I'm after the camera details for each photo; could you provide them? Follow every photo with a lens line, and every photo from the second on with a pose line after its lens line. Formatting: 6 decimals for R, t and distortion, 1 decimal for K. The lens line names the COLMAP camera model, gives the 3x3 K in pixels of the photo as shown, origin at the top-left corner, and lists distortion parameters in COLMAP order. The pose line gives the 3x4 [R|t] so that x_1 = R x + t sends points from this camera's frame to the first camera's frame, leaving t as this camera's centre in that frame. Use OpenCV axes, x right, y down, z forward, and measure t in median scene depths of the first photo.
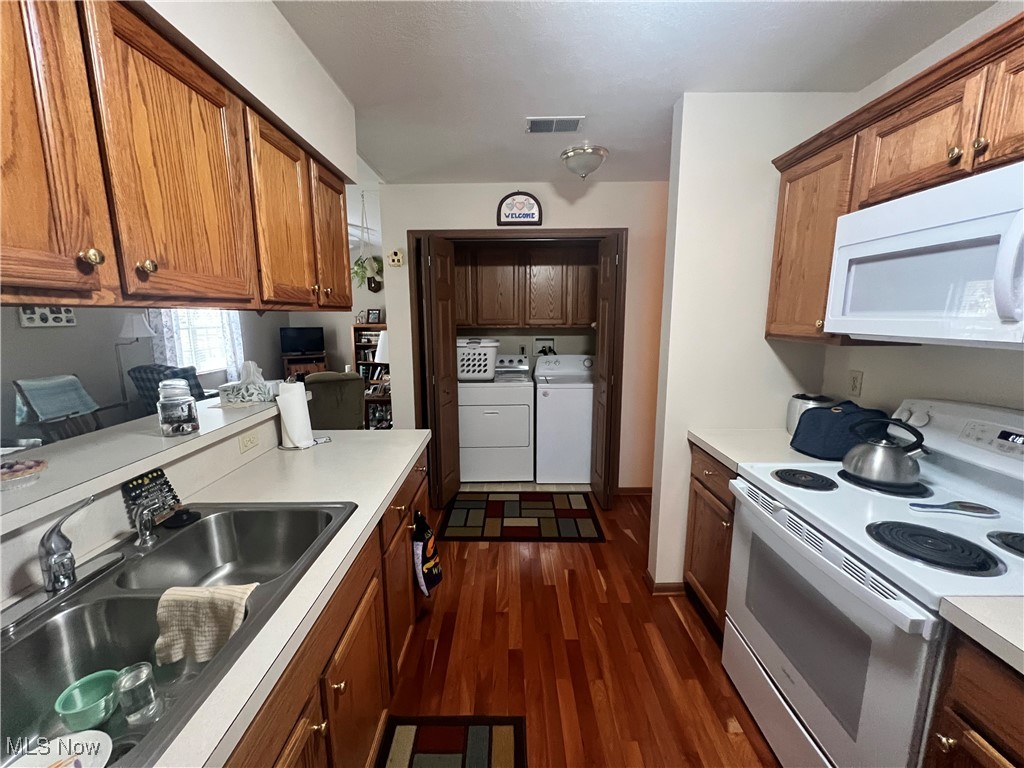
lens RADIAL K [[409.0, 0, 511.0], [0, 409.0, 381.6], [0, 0, 1]] dist [-0.005855, -0.000229]
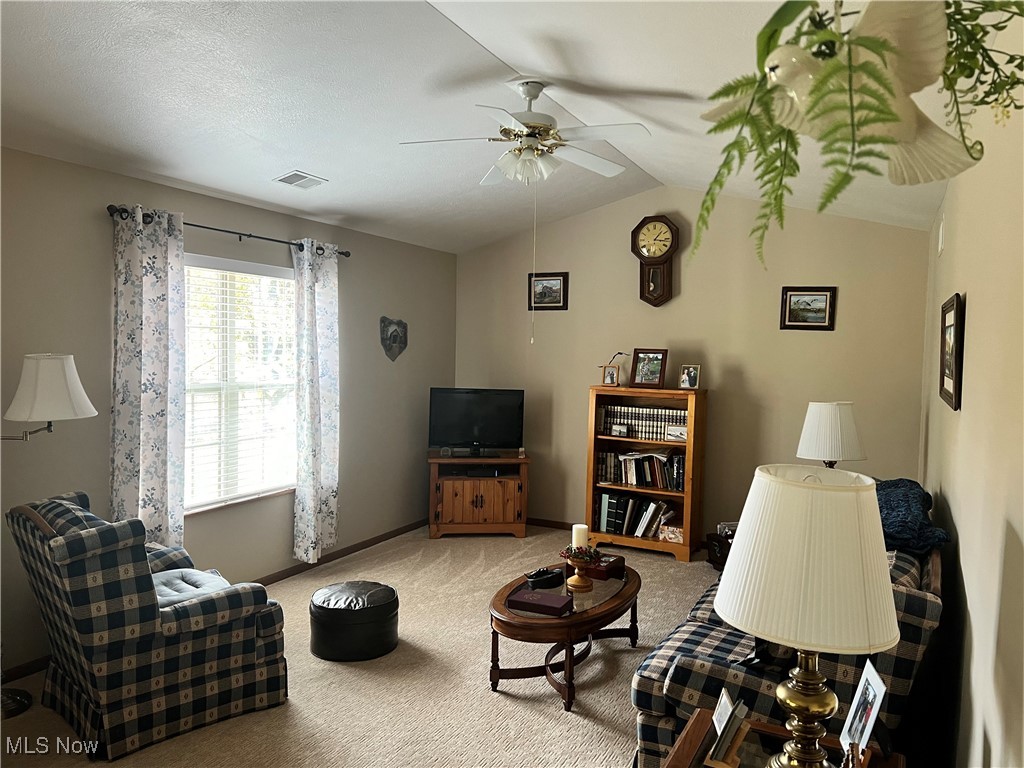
lens RADIAL K [[774.1, 0, 511.8], [0, 774.1, 383.3], [0, 0, 1]] dist [0.007509, 0.000160]
pose [[0.897610, 0.042592, -0.438728, -0.135500], [-0.095432, 0.990492, -0.099089, -0.062690], [0.430336, 0.130812, 0.893140, 0.309773]]
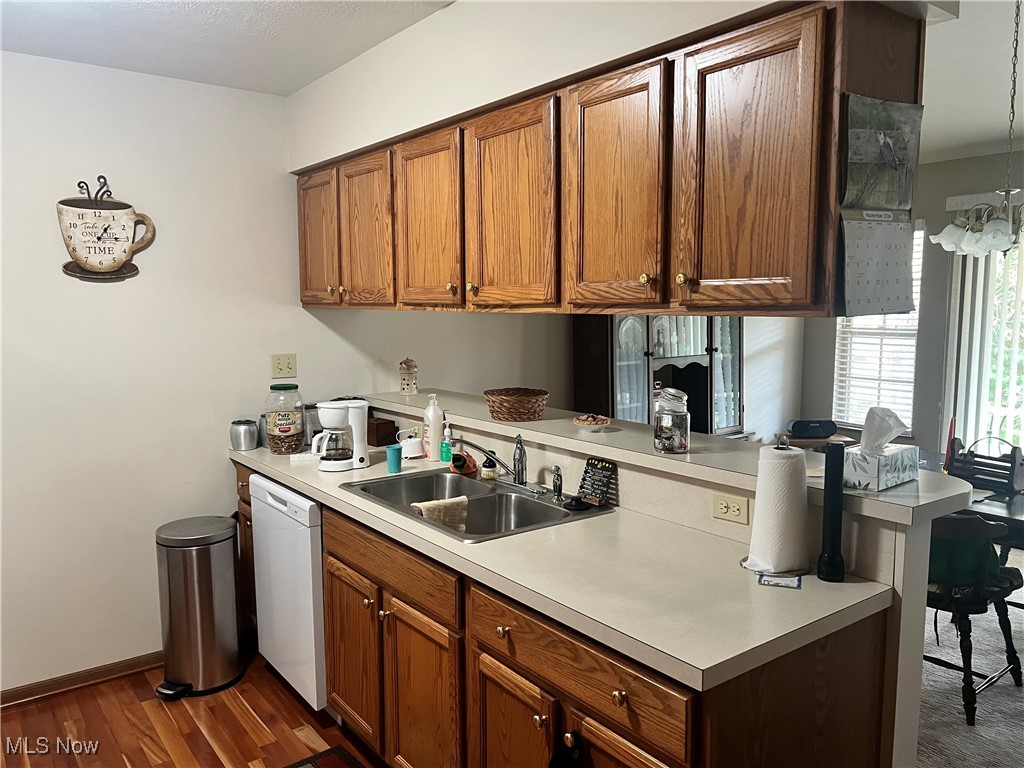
lens RADIAL K [[774.1, 0, 511.9], [0, 774.1, 388.0], [0, 0, 1]] dist [0.007509, 0.000160]
pose [[-0.801241, 0.083142, -0.592537, 0.427358], [-0.082839, 0.965348, 0.247469, -0.376625], [0.592579, 0.247368, -0.766589, 1.979321]]
